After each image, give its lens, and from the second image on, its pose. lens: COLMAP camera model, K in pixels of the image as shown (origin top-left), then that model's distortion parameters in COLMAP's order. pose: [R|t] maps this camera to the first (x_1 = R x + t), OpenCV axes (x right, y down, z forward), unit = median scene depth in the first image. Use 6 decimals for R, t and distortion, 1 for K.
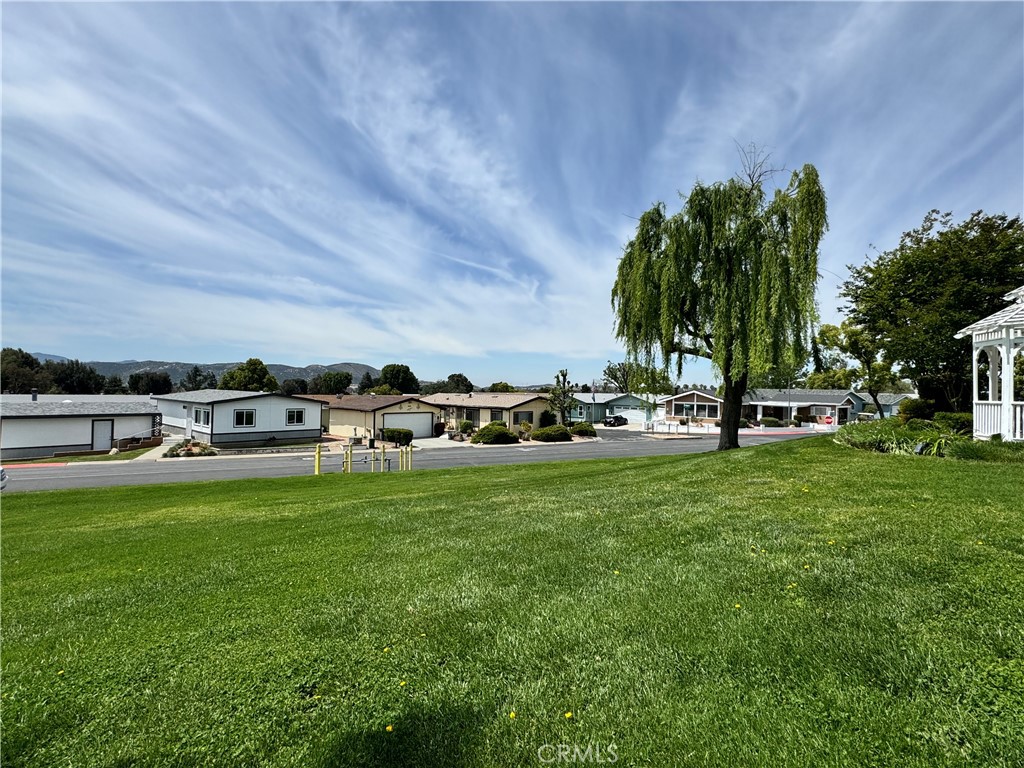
lens RADIAL K [[509.1, 0, 513.3], [0, 509.1, 381.4], [0, 0, 1]] dist [0.002693, -0.000103]
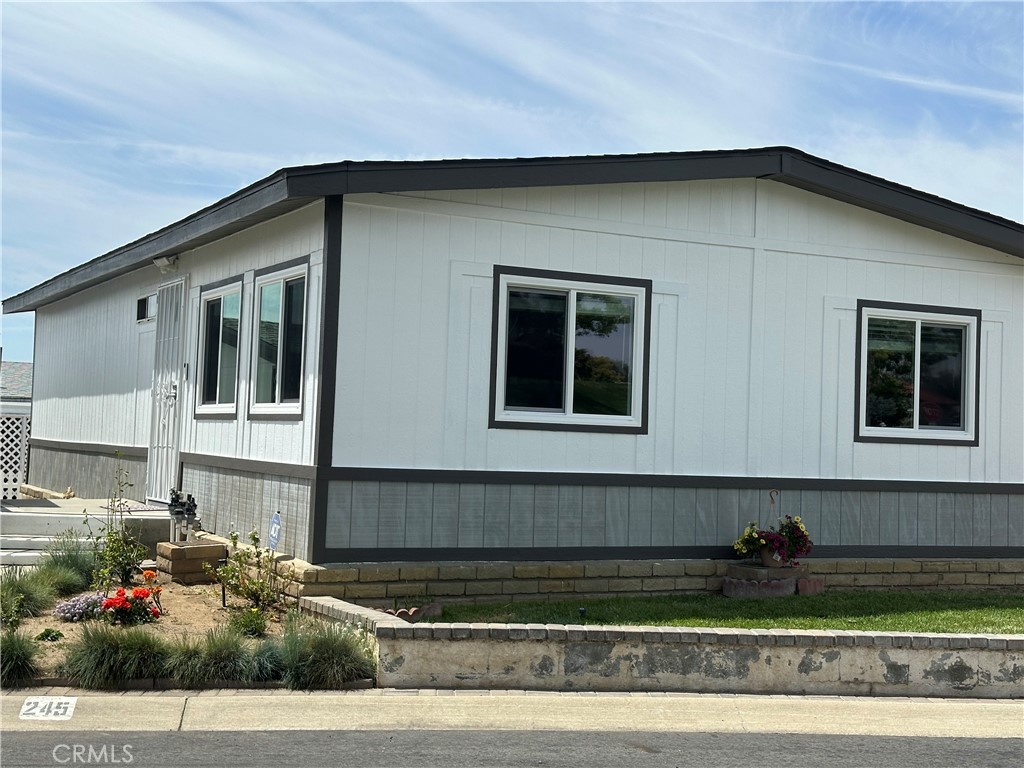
lens RADIAL K [[1416.4, 0, 536.7], [0, 1416.4, 379.9], [0, 0, 1]] dist [0.205802, -0.429074]
pose [[0.940802, -0.001887, -0.338951, -0.433262], [-0.010383, 0.999355, -0.034385, 0.090987], [0.338798, 0.035869, 0.940175, 0.707982]]
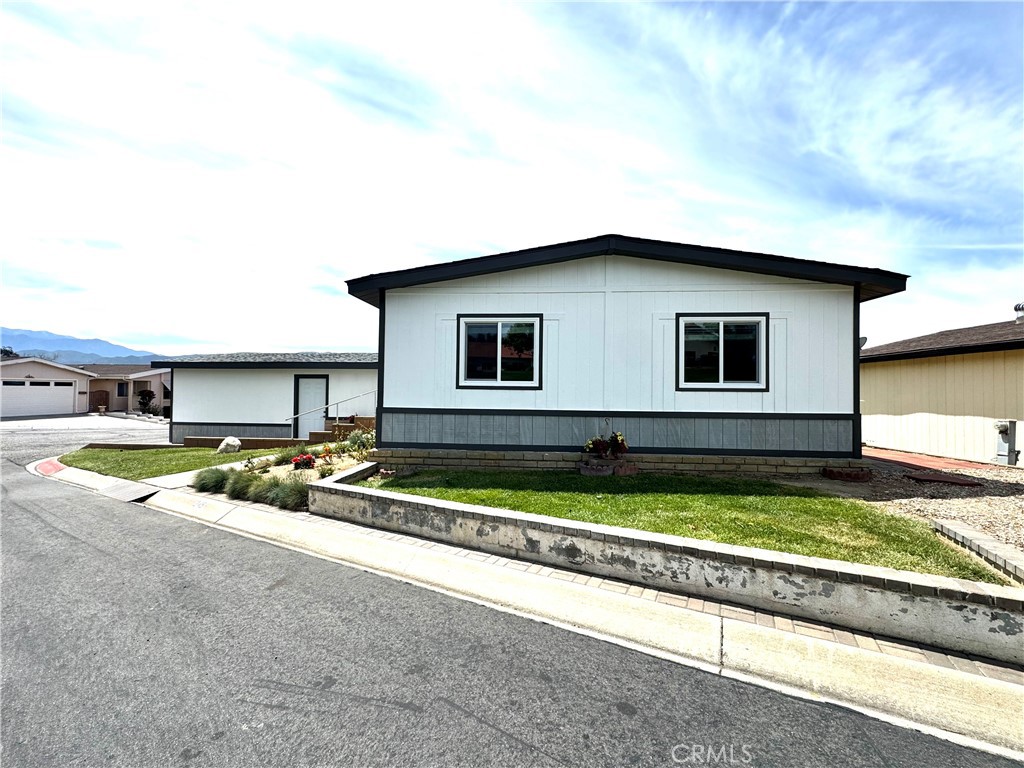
lens RADIAL K [[409.2, 0, 513.7], [0, 409.2, 383.4], [0, 0, 1]] dist [-0.001393, 0.000451]
pose [[0.618048, -0.027481, -0.785660, -0.377262], [0.012659, 0.999607, -0.025007, 0.093635], [0.786039, 0.005510, 0.618153, 0.901092]]
